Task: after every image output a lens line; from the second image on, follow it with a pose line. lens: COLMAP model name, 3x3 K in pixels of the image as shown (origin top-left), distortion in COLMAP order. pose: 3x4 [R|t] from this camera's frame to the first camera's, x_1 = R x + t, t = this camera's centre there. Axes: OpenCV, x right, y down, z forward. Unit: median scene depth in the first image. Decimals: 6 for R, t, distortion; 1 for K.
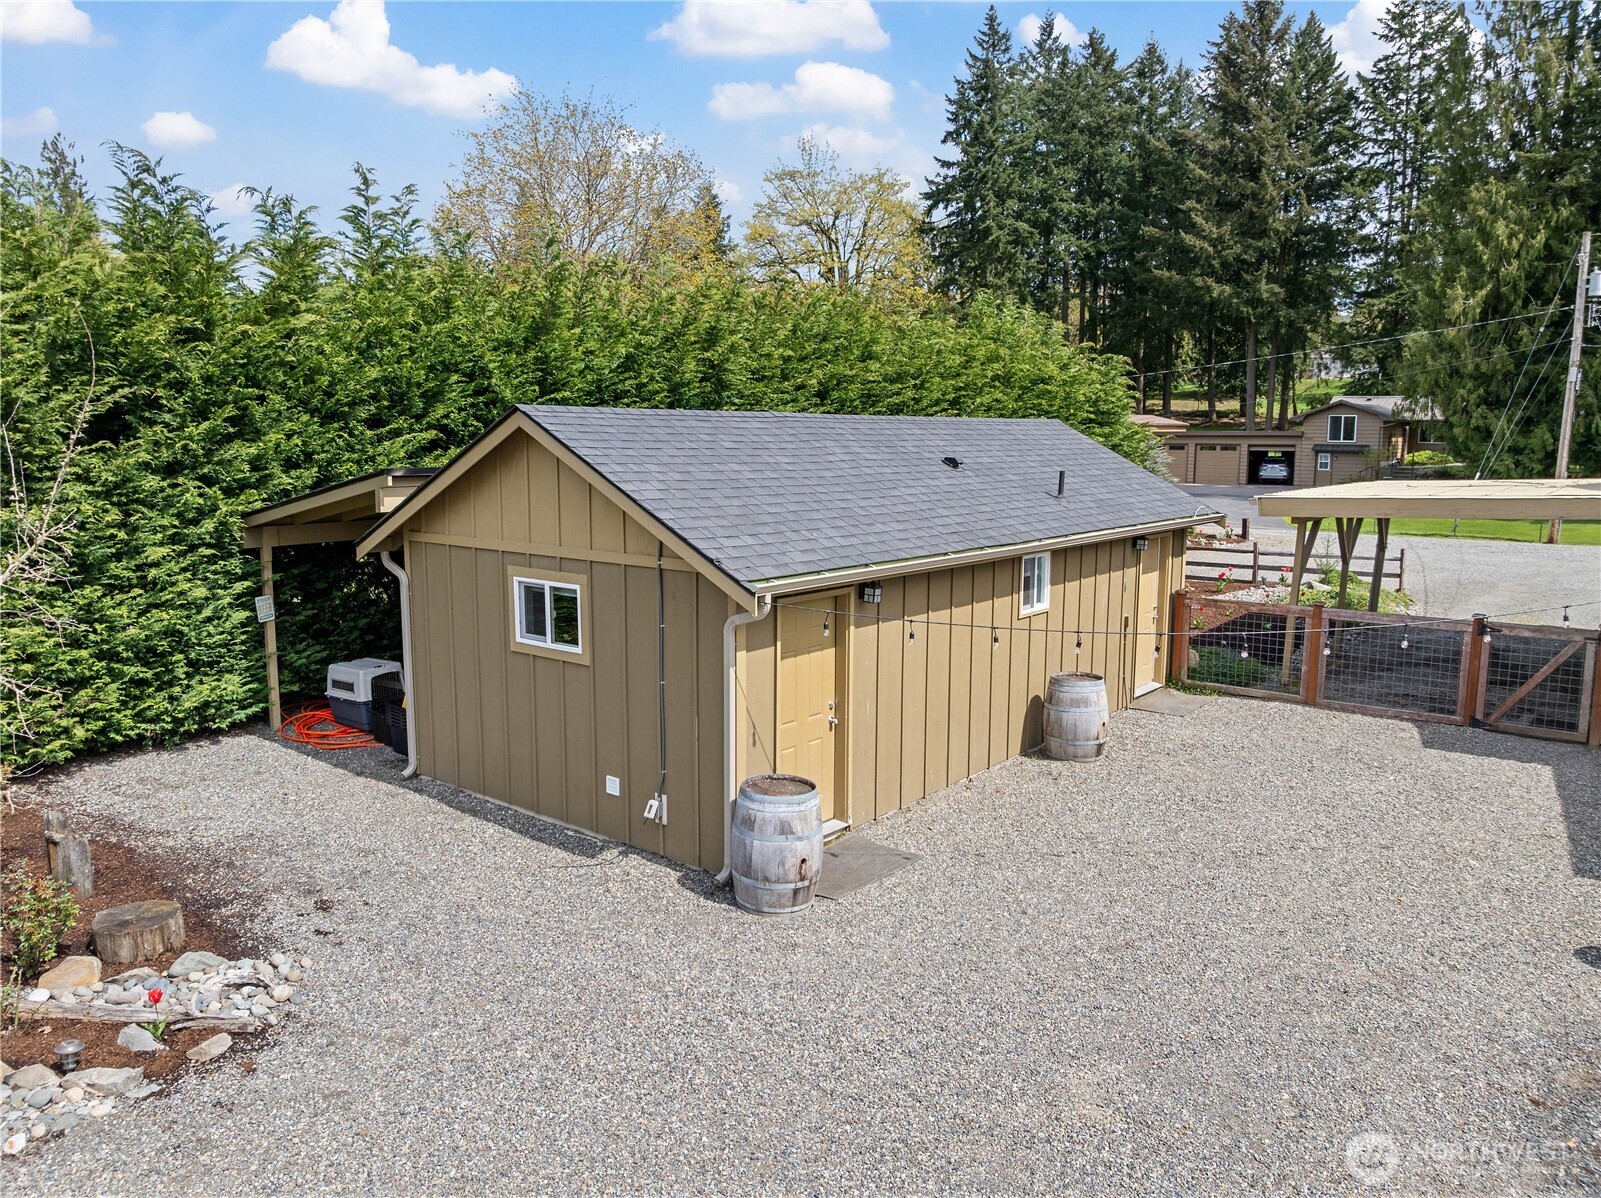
lens RADIAL K [[1137.1, 0, 802.0], [0, 1137.1, 593.5], [0, 0, 1]] dist [-0.031789, 0.021184]
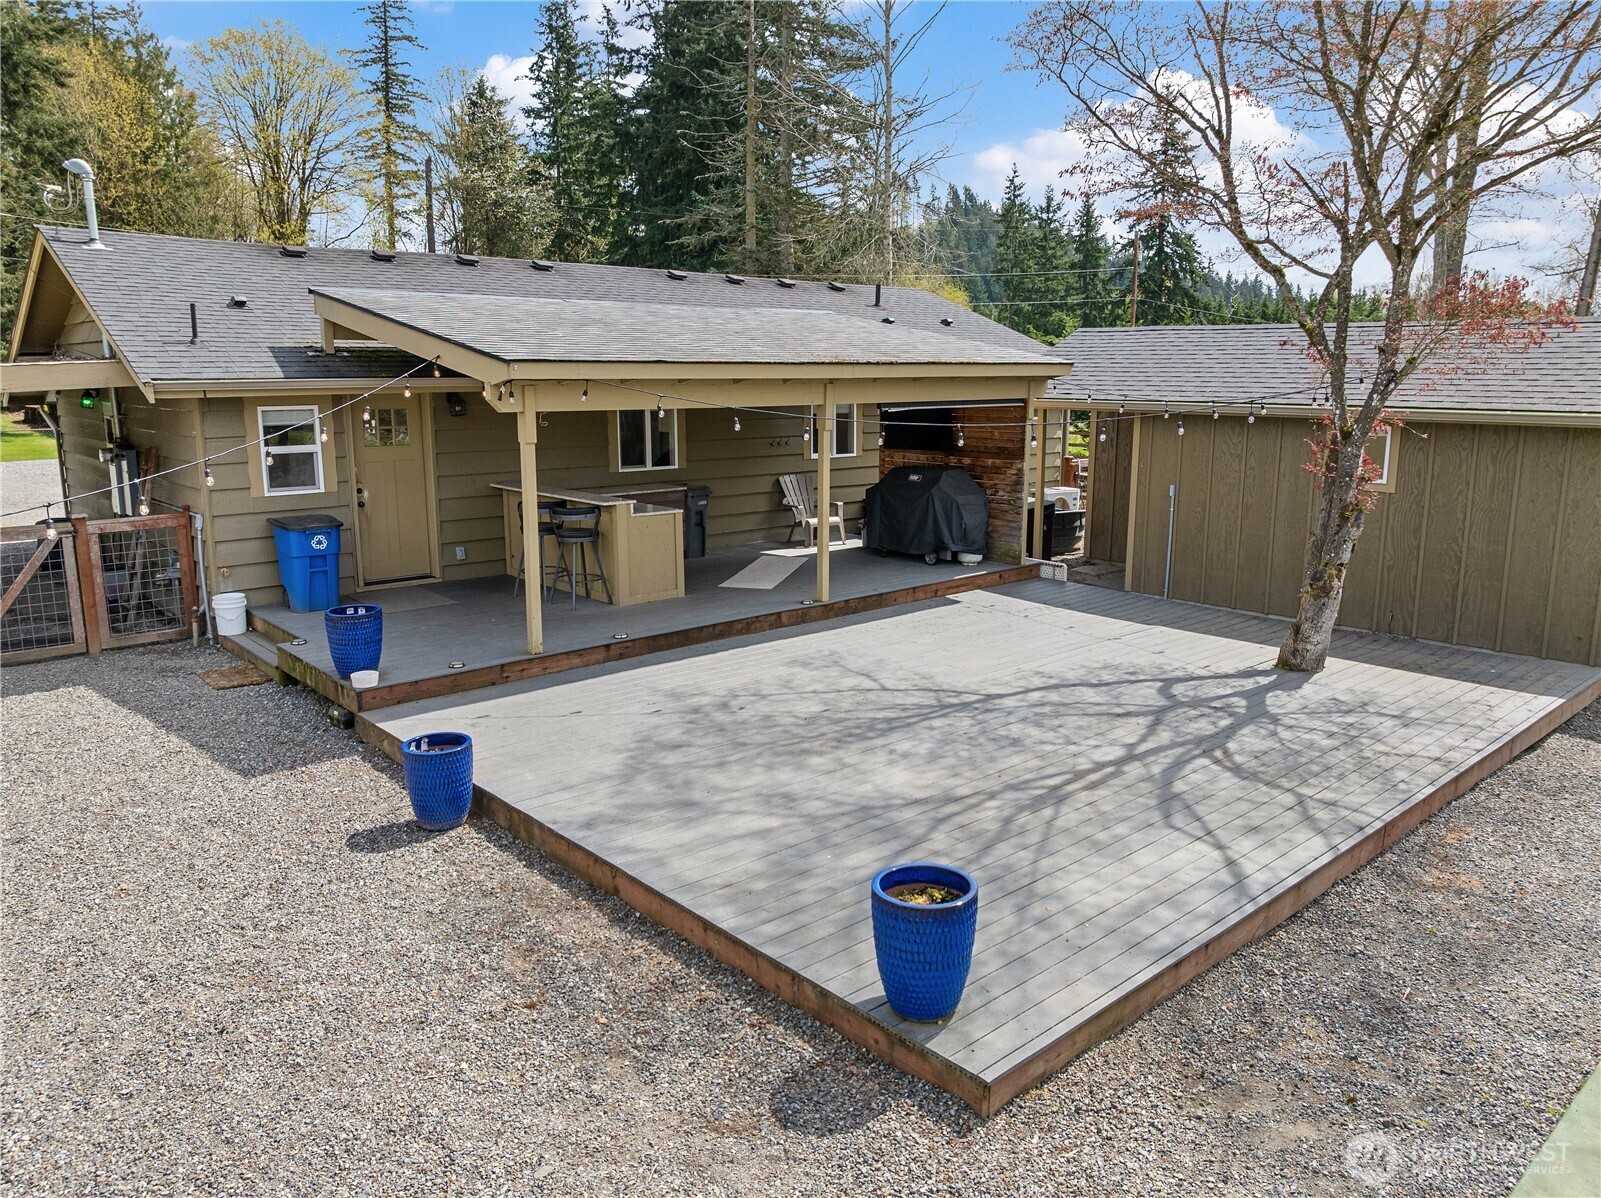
lens RADIAL K [[1137.1, 0, 799.1], [0, 1137.1, 598.3], [0, 0, 1]] dist [-0.031789, 0.021184]
pose [[0.182943, -0.192072, 0.964179, -0.040715], [0.133738, 0.976475, 0.169146, 0.024265], [-0.973985, 0.098003, 0.204327, 0.369405]]
